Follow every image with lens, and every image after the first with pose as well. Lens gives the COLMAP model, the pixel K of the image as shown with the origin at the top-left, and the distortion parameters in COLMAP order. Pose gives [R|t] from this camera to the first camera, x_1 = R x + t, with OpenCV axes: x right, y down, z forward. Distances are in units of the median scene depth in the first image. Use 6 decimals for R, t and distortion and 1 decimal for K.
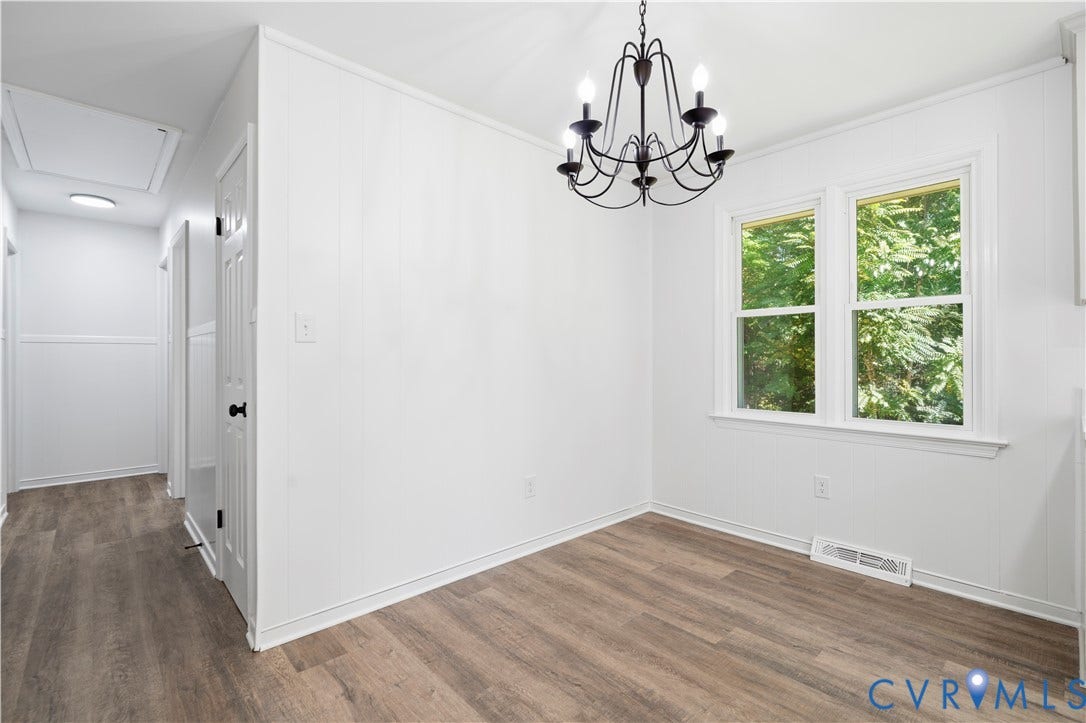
lens RADIAL K [[487.6, 0, 543.0], [0, 487.6, 361.5], [0, 0, 1]] dist [-0.001463, -0.000352]
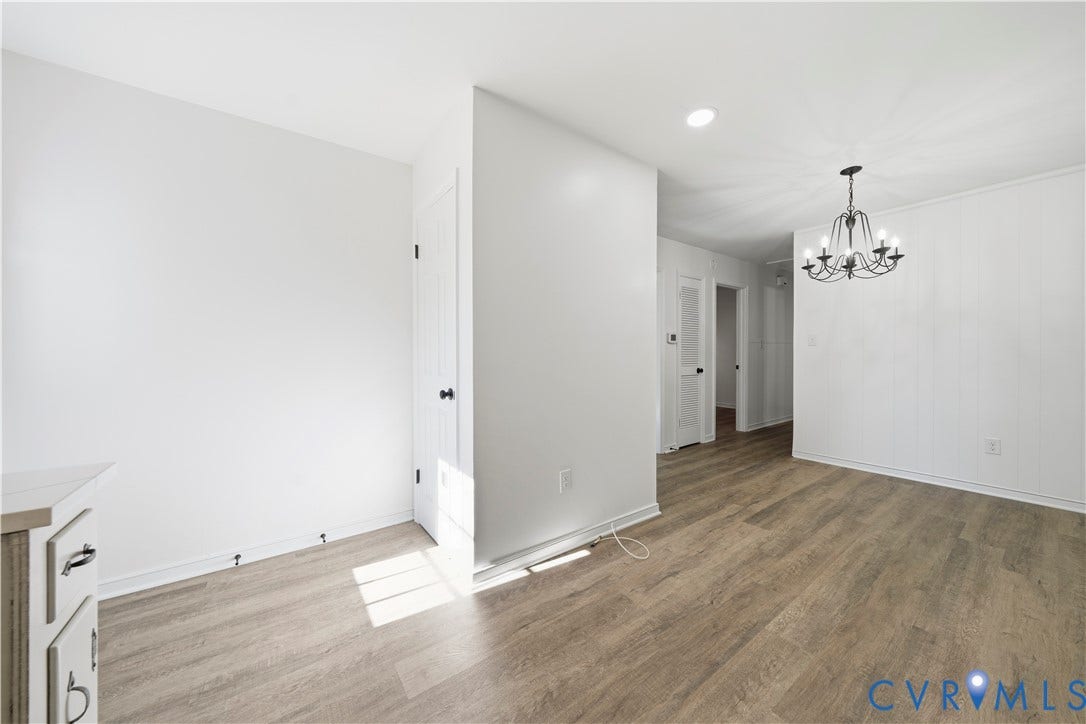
lens RADIAL K [[378.6, 0, 552.0], [0, 378.6, 355.5], [0, 0, 1]] dist [0.000060, -0.000106]
pose [[-0.100257, 0.007648, -0.994932, 1.422239], [-0.000707, 0.999970, 0.007758, -0.000135], [0.994961, 0.001481, -0.100248, -0.131117]]
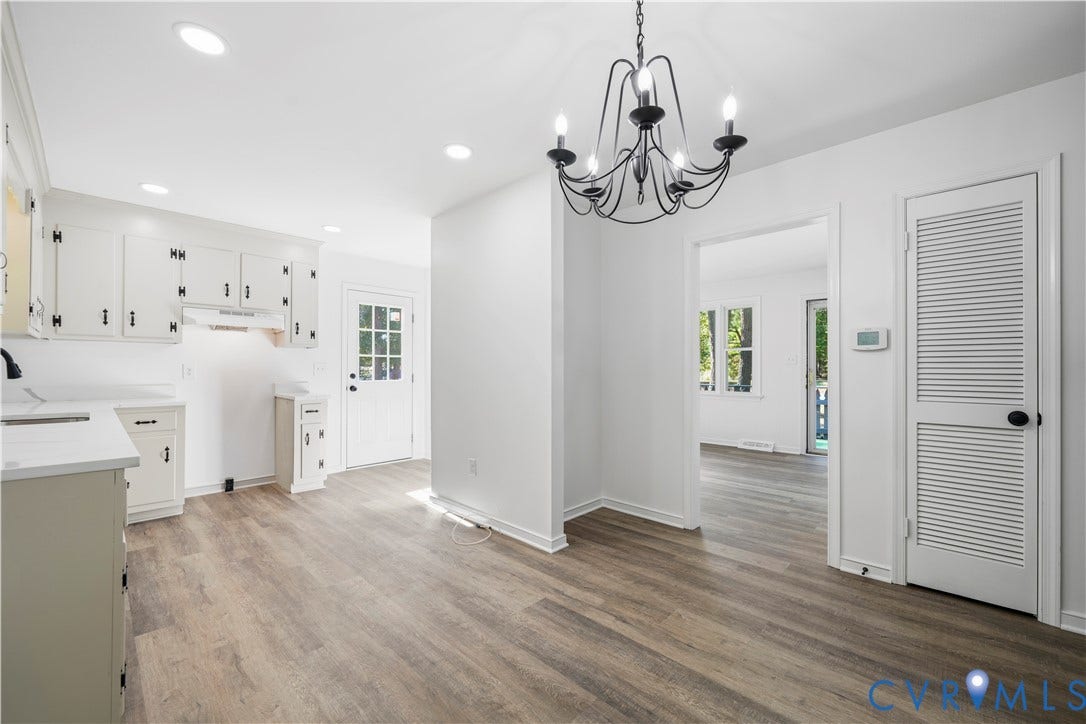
lens RADIAL K [[434.5, 0, 541.6], [0, 434.5, 366.5], [0, 0, 1]] dist [-0.001048, -0.000155]
pose [[-0.998219, 0.001136, -0.059640, 0.313852], [0.001223, 0.999998, -0.001426, -0.009293], [0.059638, -0.001496, -0.998219, 1.281877]]
